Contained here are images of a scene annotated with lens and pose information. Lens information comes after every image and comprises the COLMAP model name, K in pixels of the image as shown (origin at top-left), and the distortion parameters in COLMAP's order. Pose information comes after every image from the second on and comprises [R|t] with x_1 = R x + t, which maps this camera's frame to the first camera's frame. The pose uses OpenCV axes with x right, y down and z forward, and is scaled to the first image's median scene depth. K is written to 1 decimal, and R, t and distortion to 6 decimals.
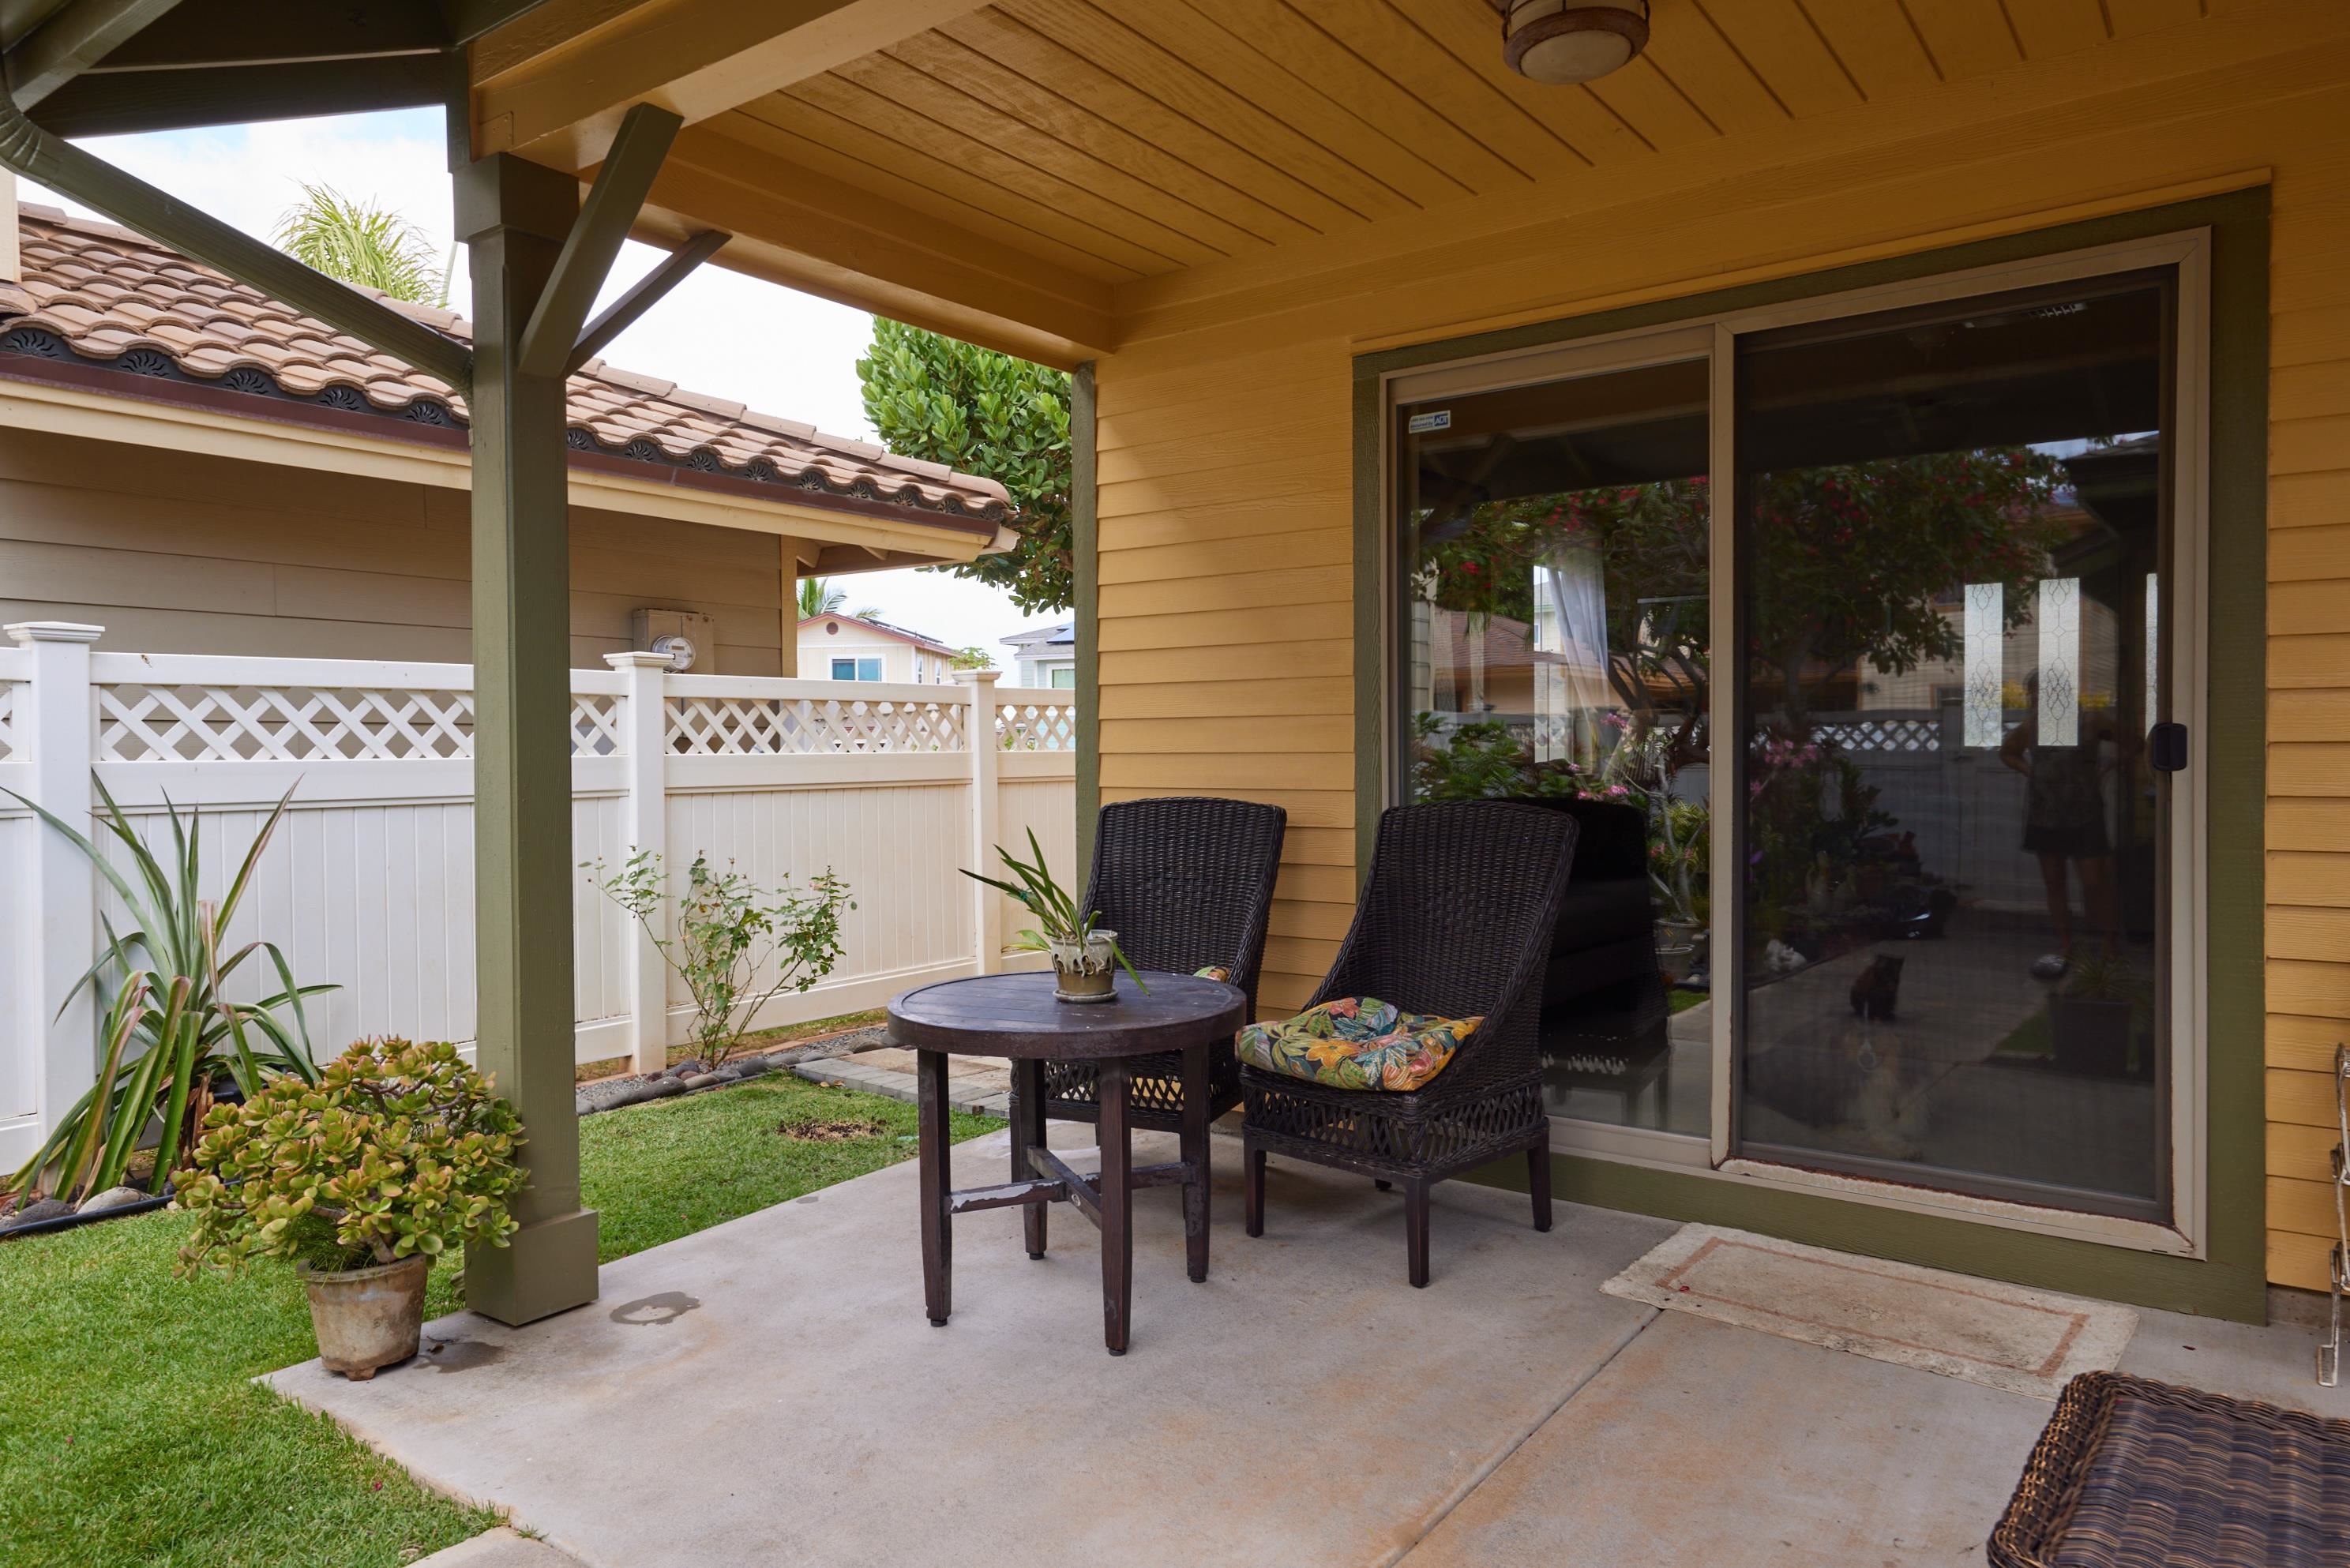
lens RADIAL K [[1507.5, 0, 1159.6], [0, 1507.5, 775.3], [0, 0, 1]] dist [0.018104, -0.002842]
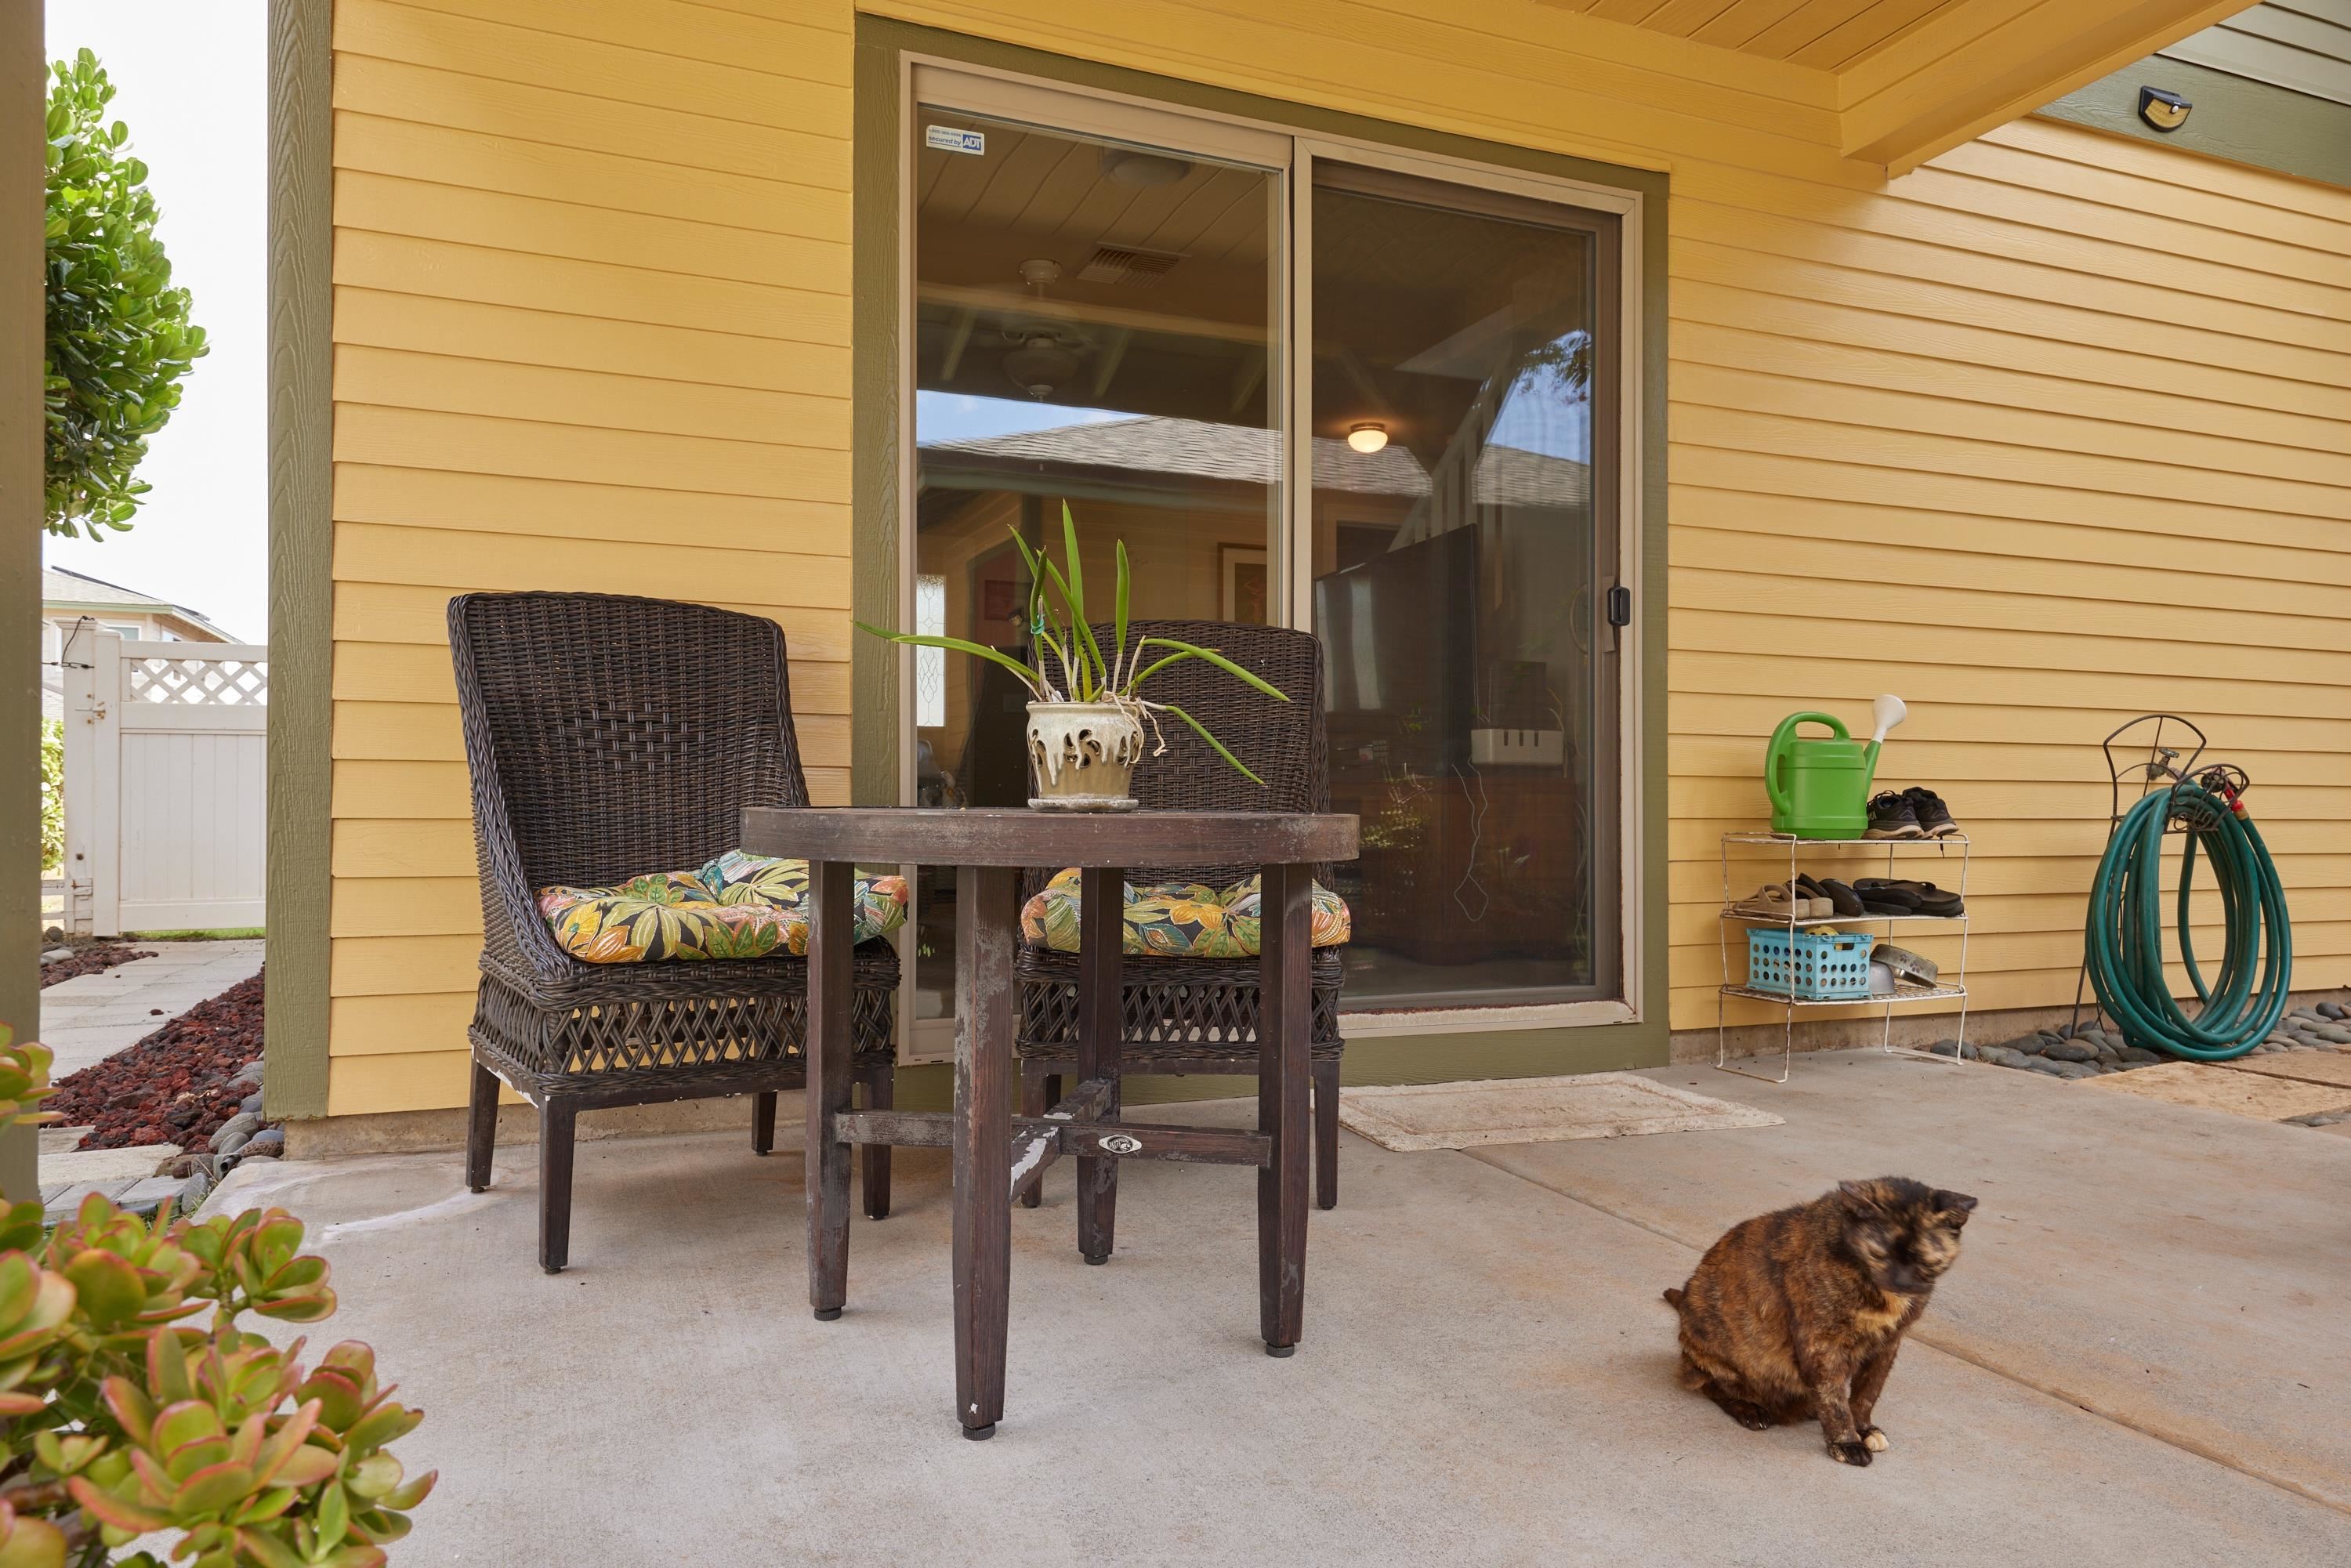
lens RADIAL K [[1508.2, 0, 1165.6], [0, 1508.2, 795.3], [0, 0, 1]] dist [0.018104, -0.002842]
pose [[0.521362, 0.017873, 0.853148, -0.481256], [0.006695, 0.999664, -0.025034, 0.139080], [-0.853309, 0.018763, 0.521067, 0.586340]]
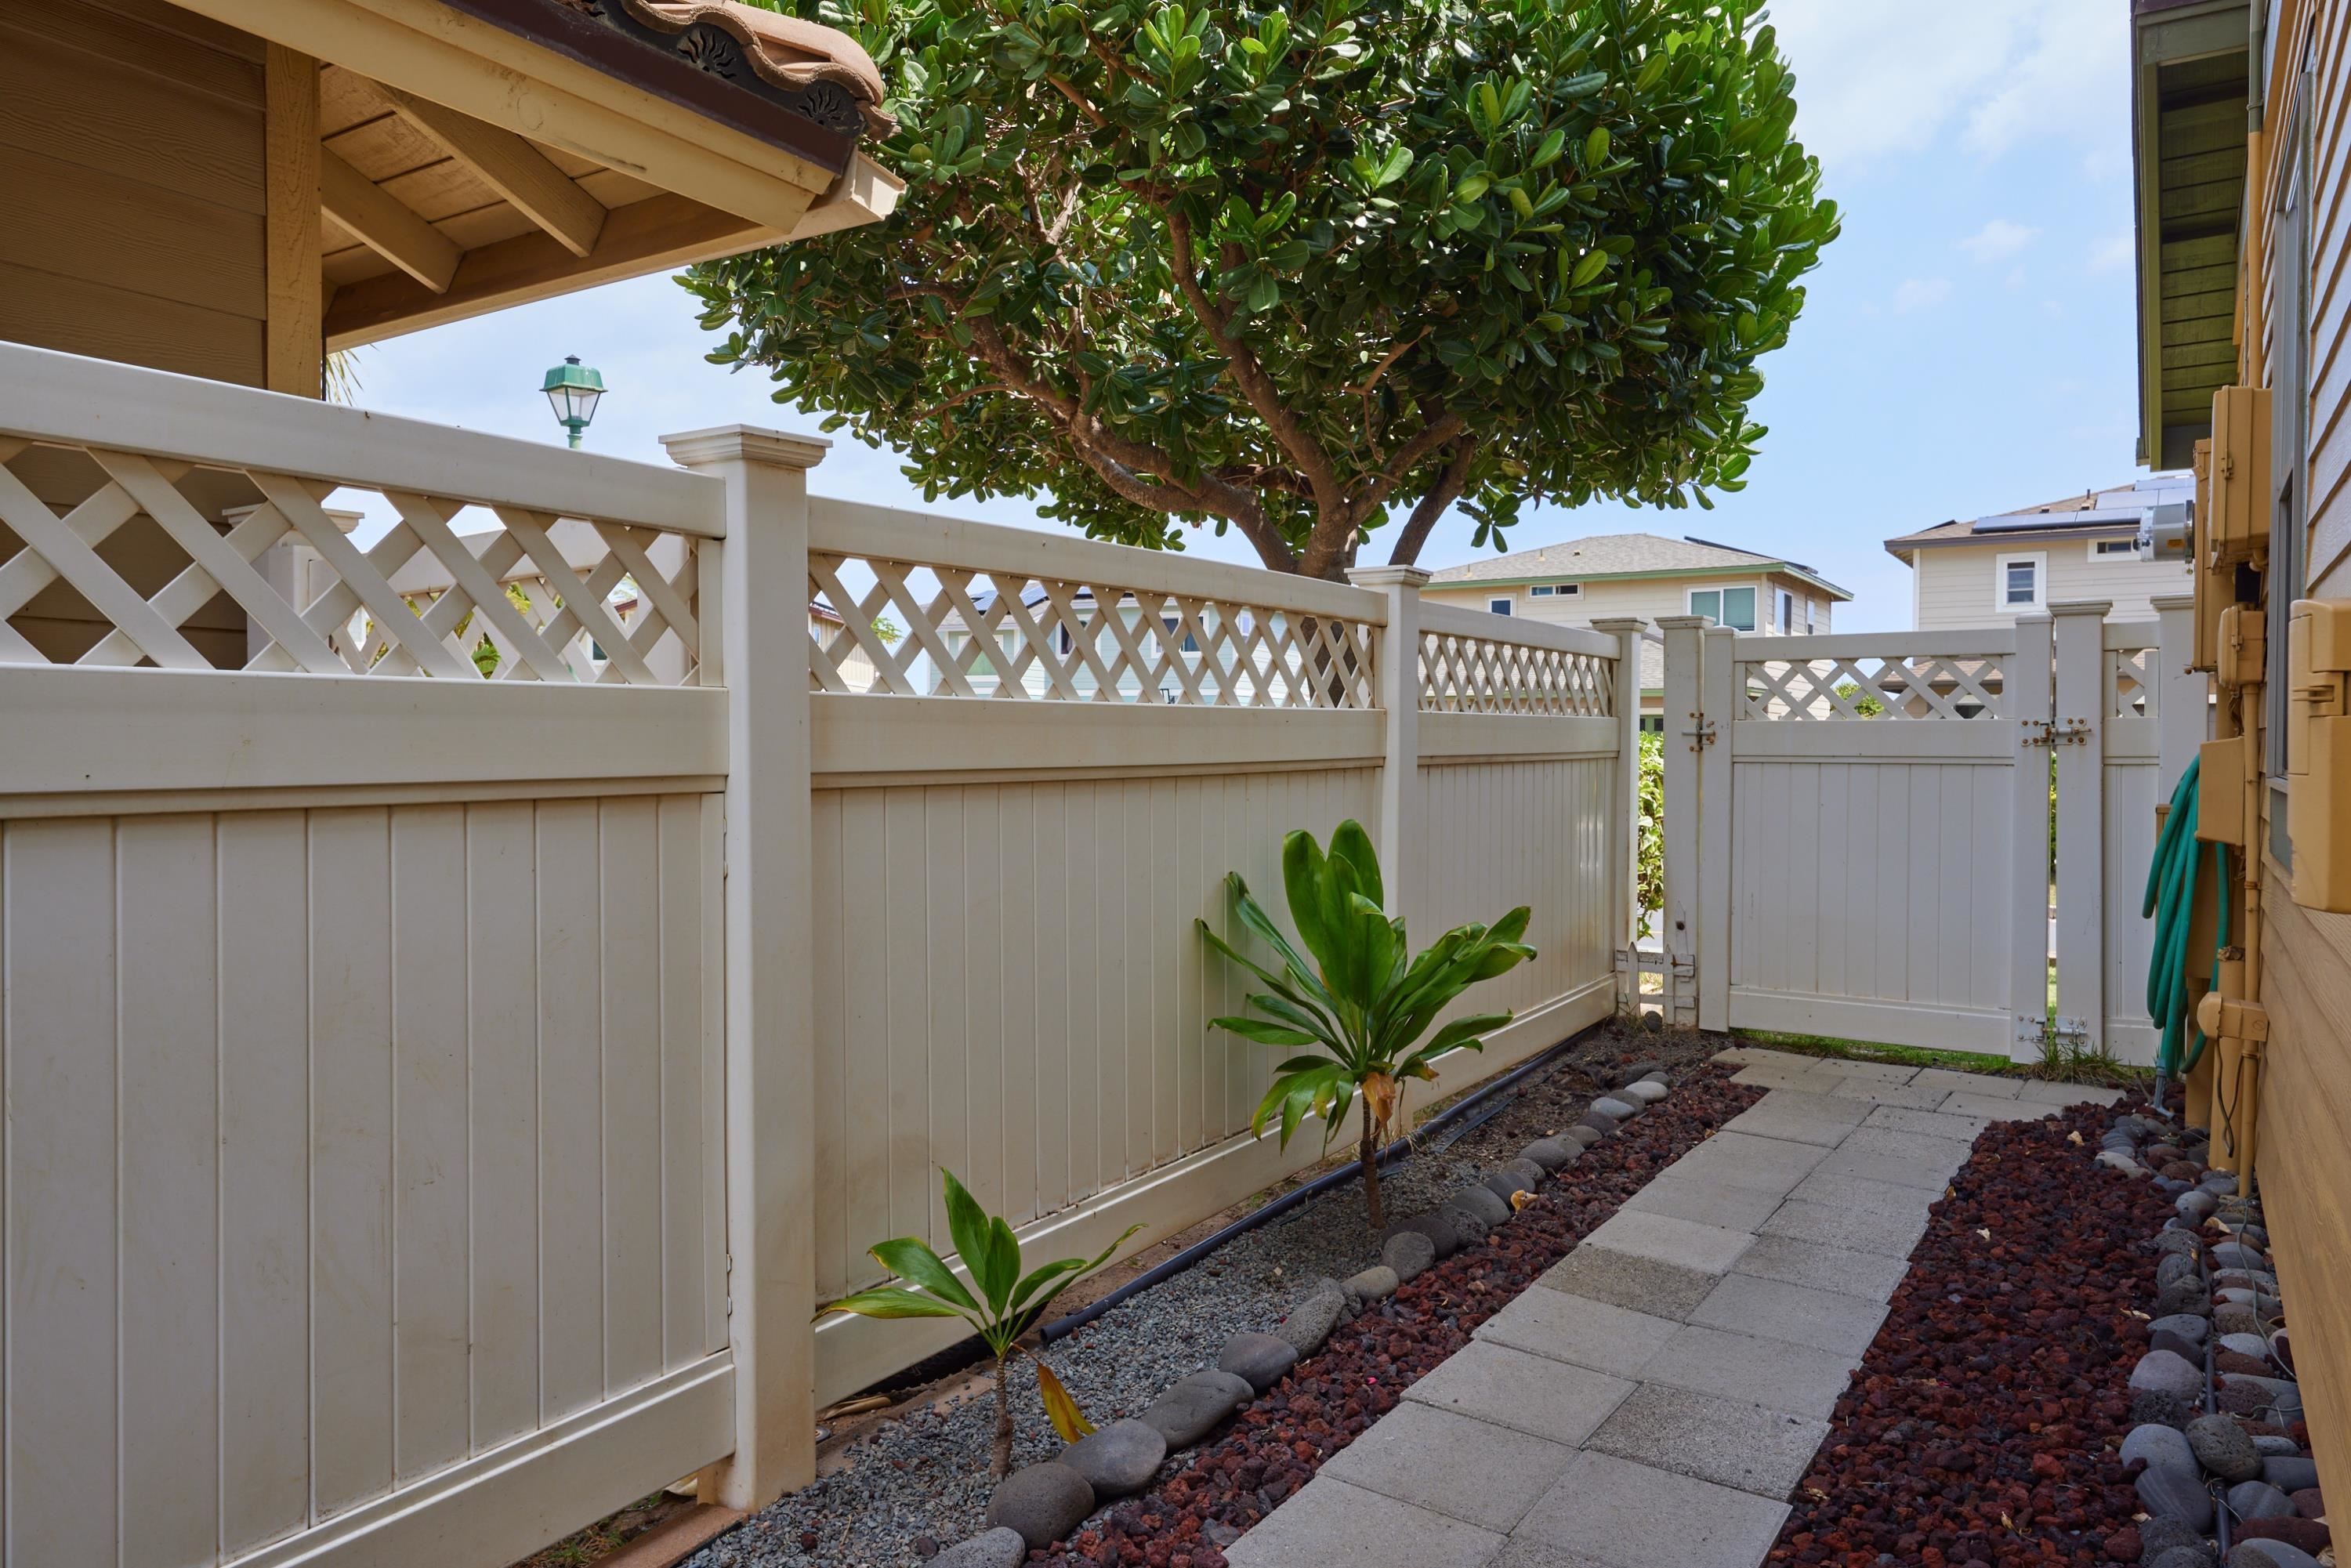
lens RADIAL K [[1508.2, 0, 1097.0], [0, 1508.2, 759.4], [0, 0, 1]] dist [0.018104, -0.002842]
pose [[0.999740, 0.013417, 0.018421, -0.108914], [-0.013340, 0.999902, -0.004302, -0.001801], [-0.018477, 0.004055, 0.999821, 1.394841]]
